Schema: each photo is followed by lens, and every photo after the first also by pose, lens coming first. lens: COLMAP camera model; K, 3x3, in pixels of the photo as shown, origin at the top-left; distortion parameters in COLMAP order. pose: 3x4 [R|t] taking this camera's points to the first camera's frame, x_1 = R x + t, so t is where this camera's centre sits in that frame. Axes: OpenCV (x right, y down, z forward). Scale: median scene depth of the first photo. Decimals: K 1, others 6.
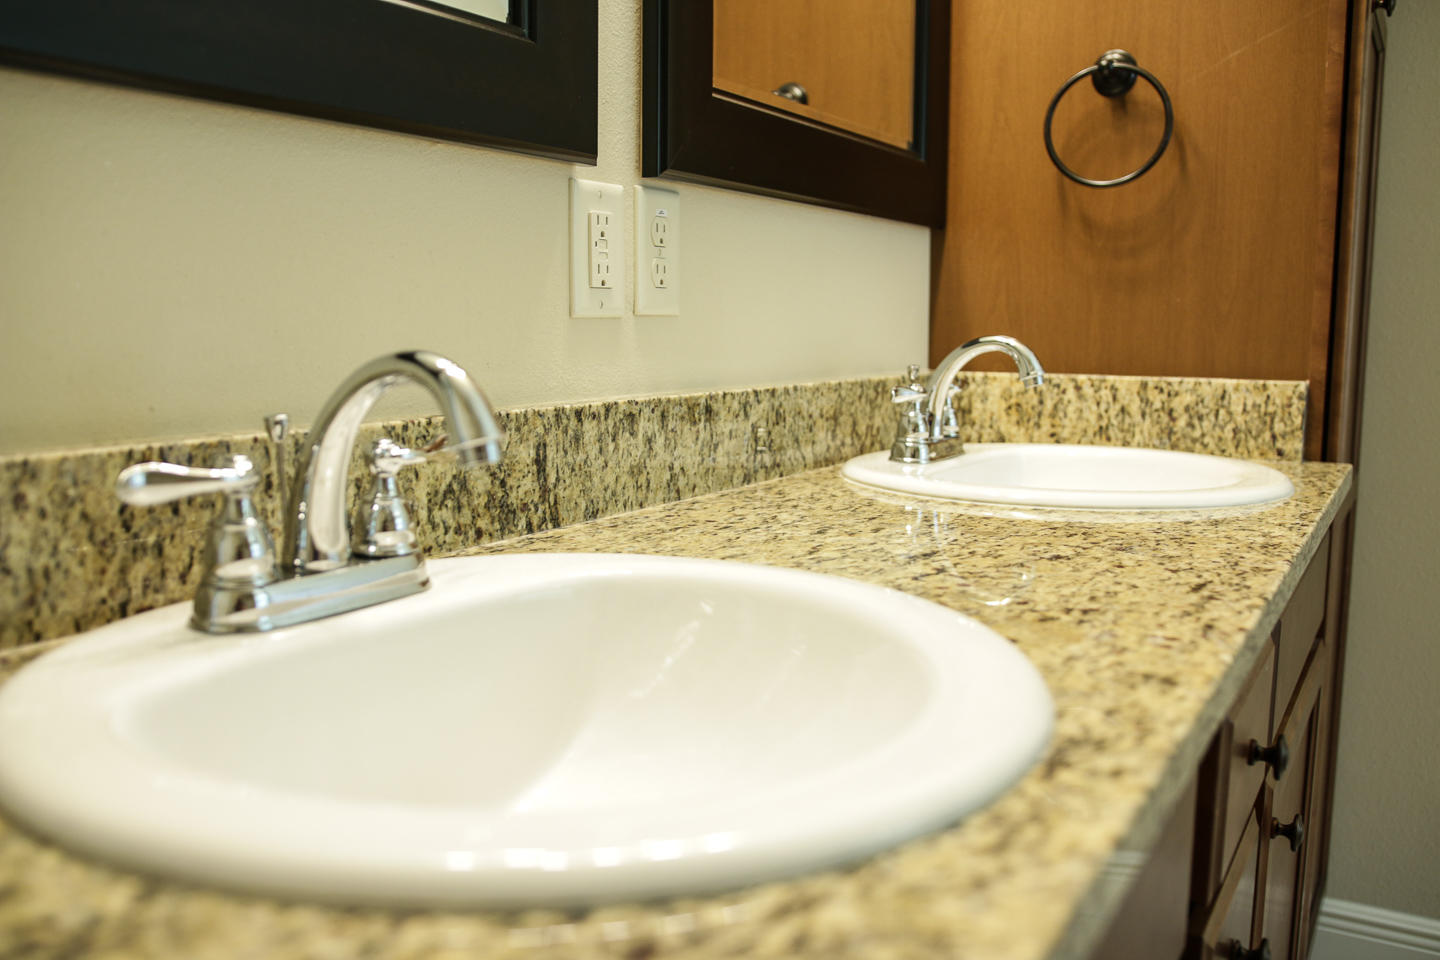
lens RADIAL K [[1189.4, 0, 720.0], [0, 1189.4, 480.0], [0, 0, 1]] dist [-0.081825, 0.059779]
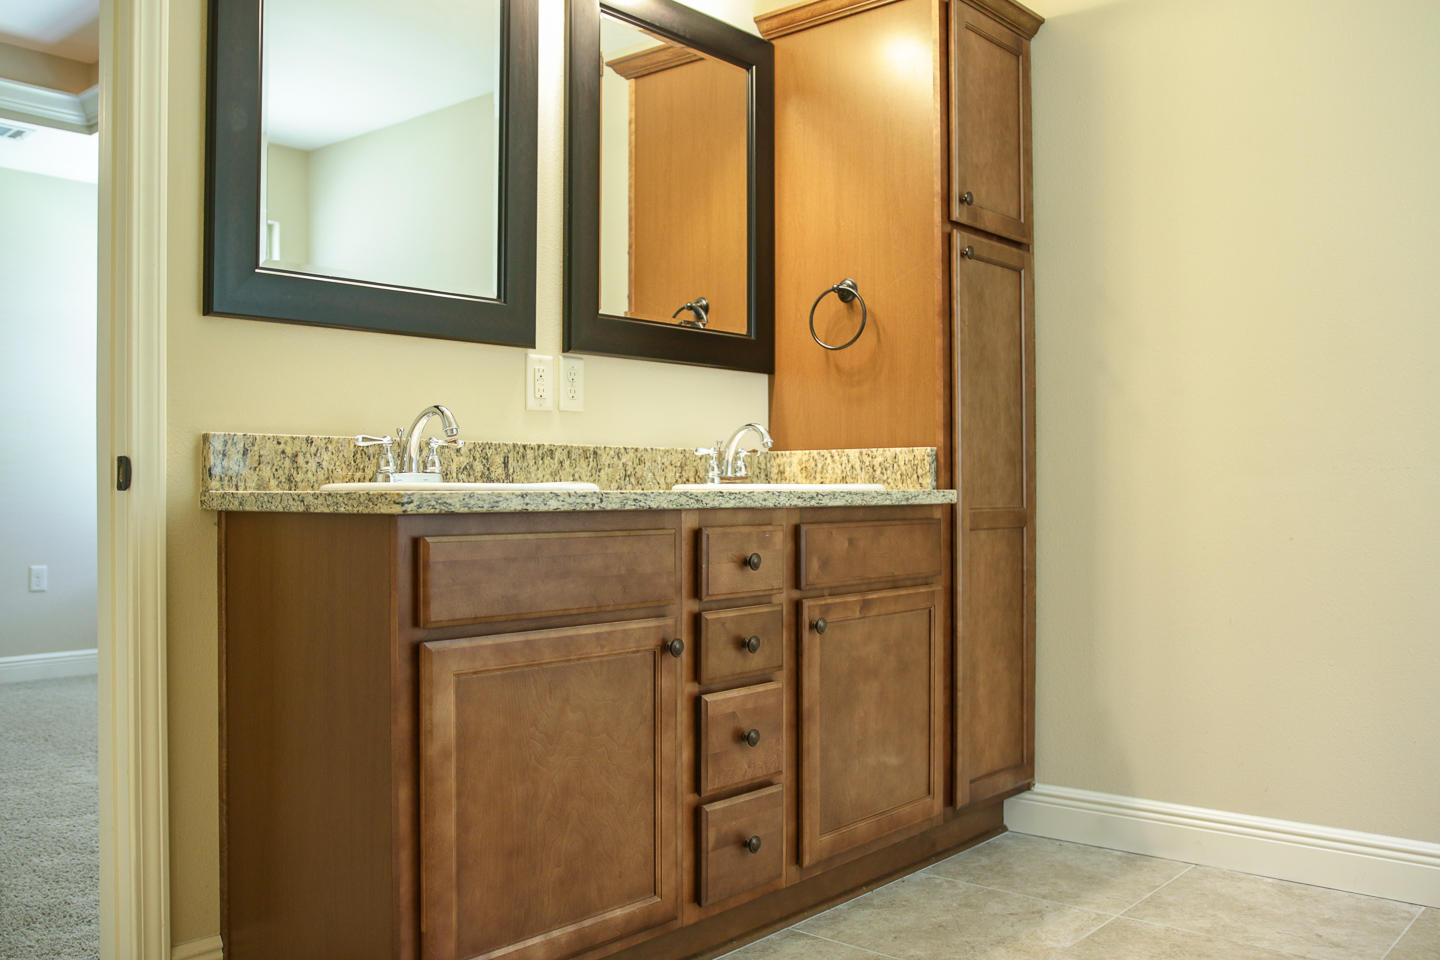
lens RADIAL K [[1253.4, 0, 720.0], [0, 1253.4, 480.0], [0, 0, 1]] dist [-0.084569, 0.057401]
pose [[0.986718, -0.005592, -0.162345, 0.573474], [-0.017301, 0.990105, -0.139260, 0.299753], [0.161517, 0.140219, 0.976858, -1.199636]]
